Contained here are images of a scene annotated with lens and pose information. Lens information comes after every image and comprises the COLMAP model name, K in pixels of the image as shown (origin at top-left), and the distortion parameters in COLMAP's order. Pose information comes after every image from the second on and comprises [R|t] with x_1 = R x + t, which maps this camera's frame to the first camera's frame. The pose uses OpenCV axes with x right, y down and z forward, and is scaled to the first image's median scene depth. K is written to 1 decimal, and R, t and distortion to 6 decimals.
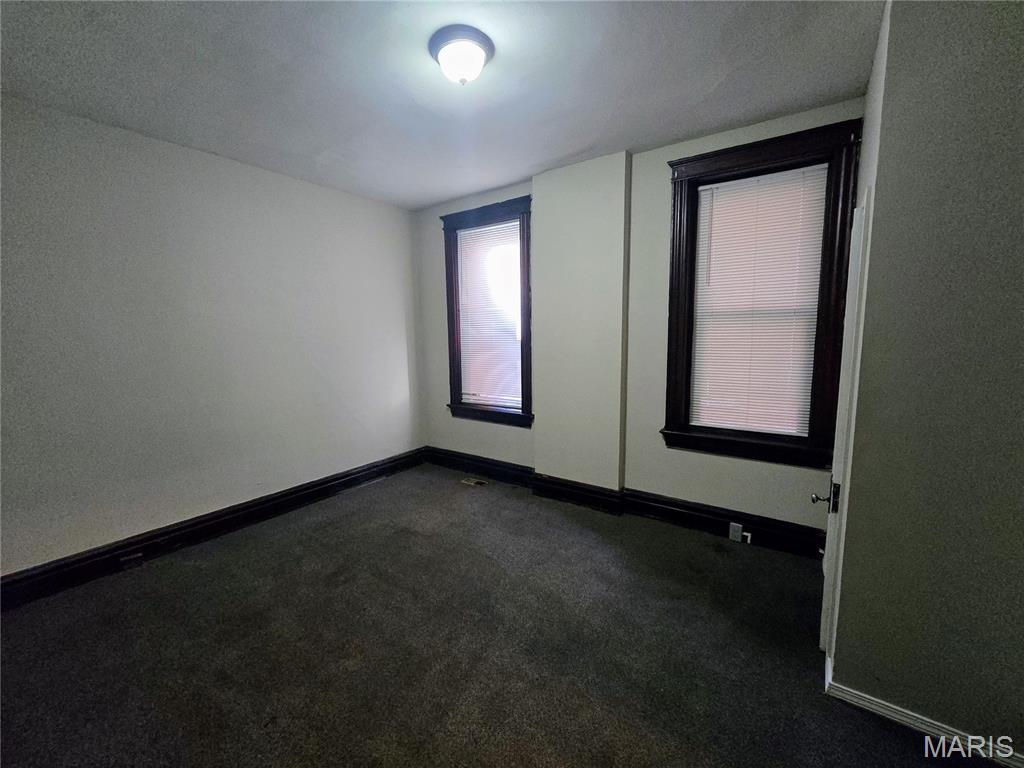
lens RADIAL K [[424.4, 0, 504.7], [0, 424.4, 384.3], [0, 0, 1]] dist [0.013426, 0.000027]
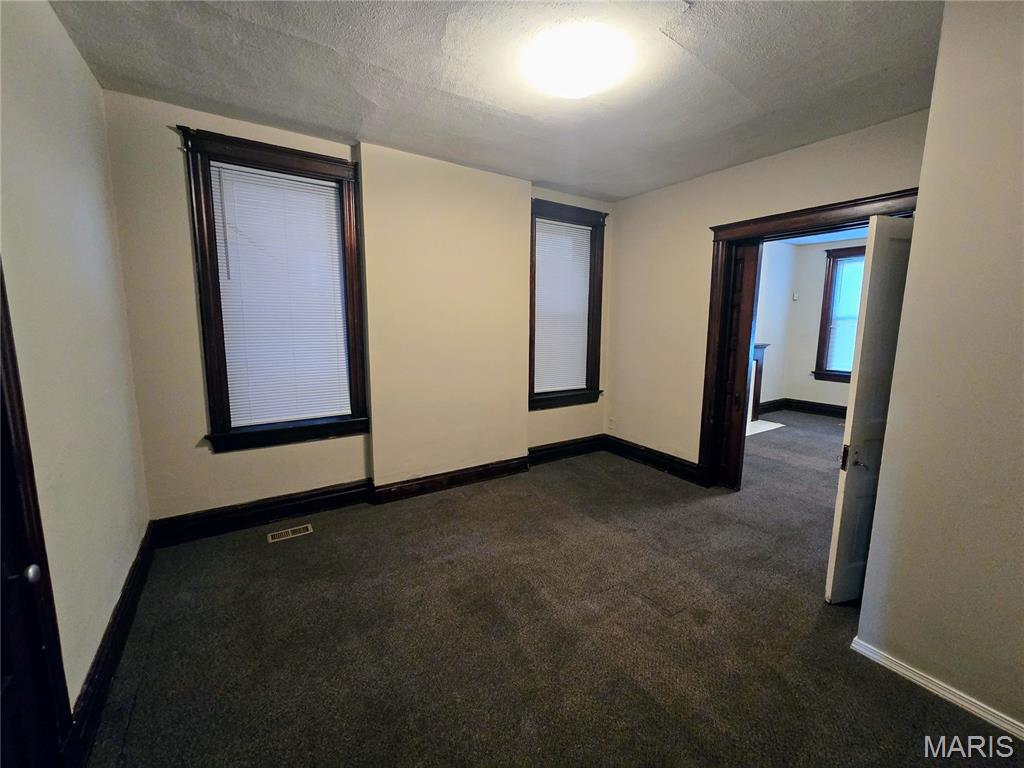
lens RADIAL K [[416.3, 0, 512.0], [0, 416.3, 384.0], [0, 0, 1]] dist [-0.000056, -0.000084]
pose [[0.341311, -0.123848, 0.931756, -0.566059], [0.108094, 0.989877, 0.091978, -0.038747], [-0.933714, 0.069325, 0.351243, 0.388425]]
